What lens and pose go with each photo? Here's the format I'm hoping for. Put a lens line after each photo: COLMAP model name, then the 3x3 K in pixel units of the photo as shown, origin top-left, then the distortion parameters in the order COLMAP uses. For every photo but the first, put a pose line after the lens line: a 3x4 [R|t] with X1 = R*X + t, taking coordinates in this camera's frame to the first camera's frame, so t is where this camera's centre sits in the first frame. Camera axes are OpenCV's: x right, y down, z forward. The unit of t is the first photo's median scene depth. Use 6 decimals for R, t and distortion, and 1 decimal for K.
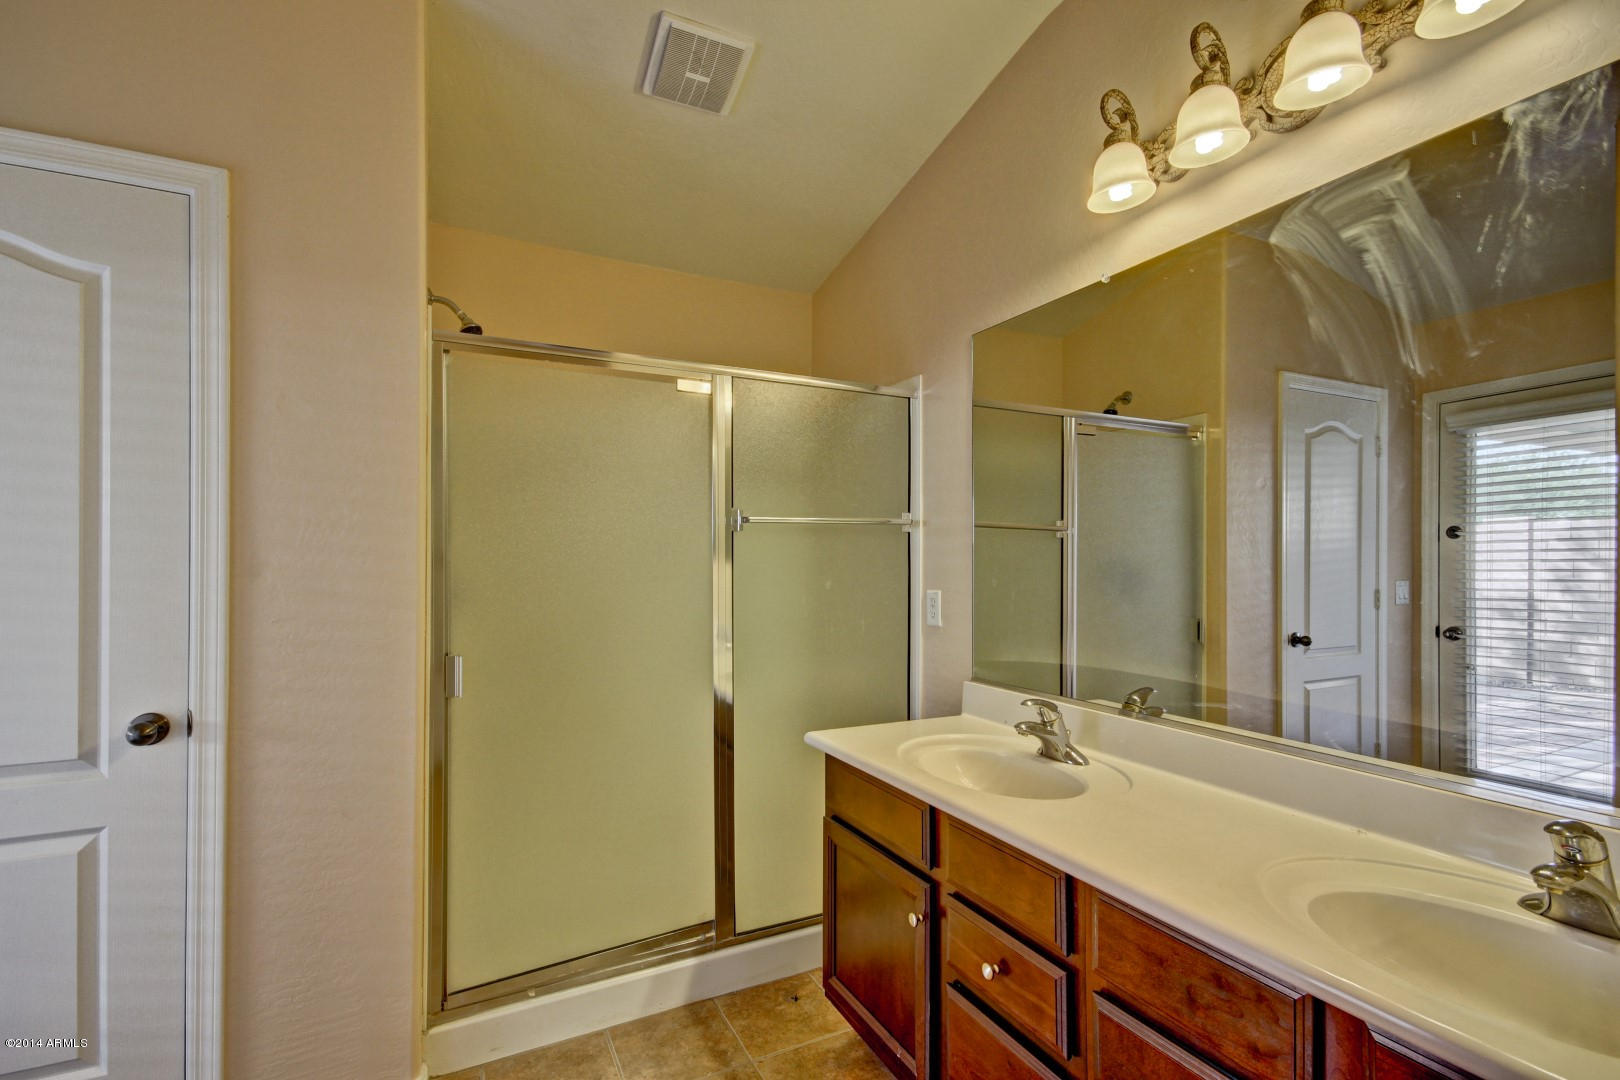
lens RADIAL K [[740.0, 0, 812.1], [0, 740.0, 557.2], [0, 0, 1]] dist [0.018503, 0.000051]
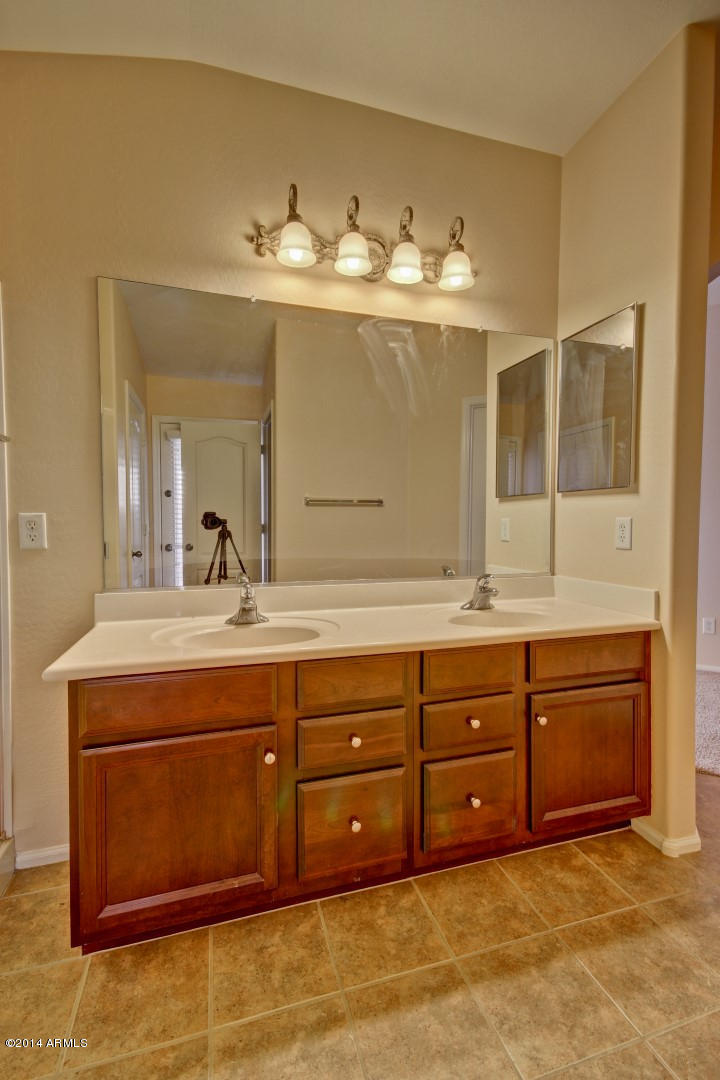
lens RADIAL K [[493.3, 0, 360.0], [0, 493.3, 540.0], [0, 0, 1]] dist [0.018503, 0.000051]
pose [[0.166601, -0.033694, 0.985449, -0.734124], [-0.007437, 0.999345, 0.035426, 0.094285], [-0.985996, -0.013231, 0.166241, 0.793398]]
